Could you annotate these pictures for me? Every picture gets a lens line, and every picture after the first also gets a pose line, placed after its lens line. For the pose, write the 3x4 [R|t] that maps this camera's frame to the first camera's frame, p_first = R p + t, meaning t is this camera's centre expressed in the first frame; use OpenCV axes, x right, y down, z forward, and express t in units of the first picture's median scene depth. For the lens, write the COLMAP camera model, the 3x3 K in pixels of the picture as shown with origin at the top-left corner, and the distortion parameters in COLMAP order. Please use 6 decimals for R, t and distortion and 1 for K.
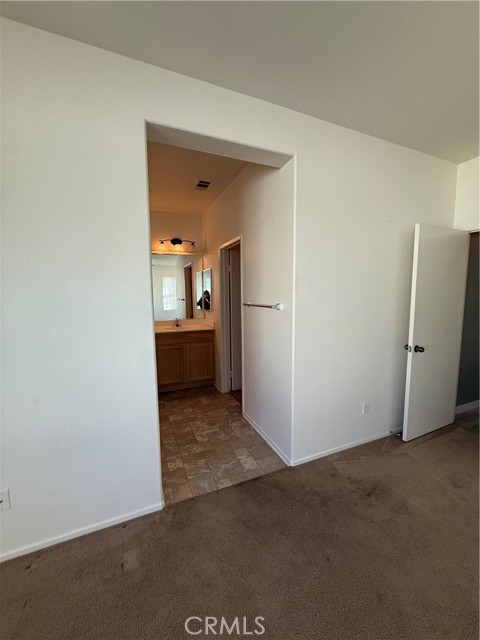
lens RADIAL K [[255.5, 0, 240.0], [0, 255.5, 320.0], [0, 0, 1]] dist [0.001310, 0.000105]
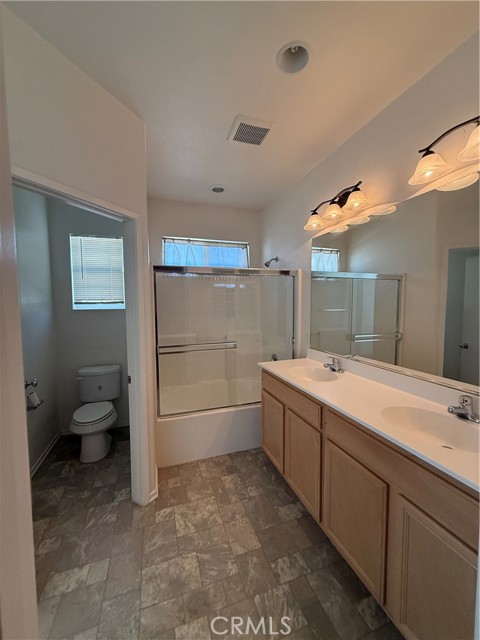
lens RADIAL K [[255.5, 0, 240.0], [0, 255.5, 320.0], [0, 0, 1]] dist [0.001310, 0.000105]
pose [[-0.070489, 0.074099, -0.994757, 0.409051], [-0.103681, 0.991291, 0.081188, -0.117837], [0.992110, 0.108861, -0.062192, 0.993215]]
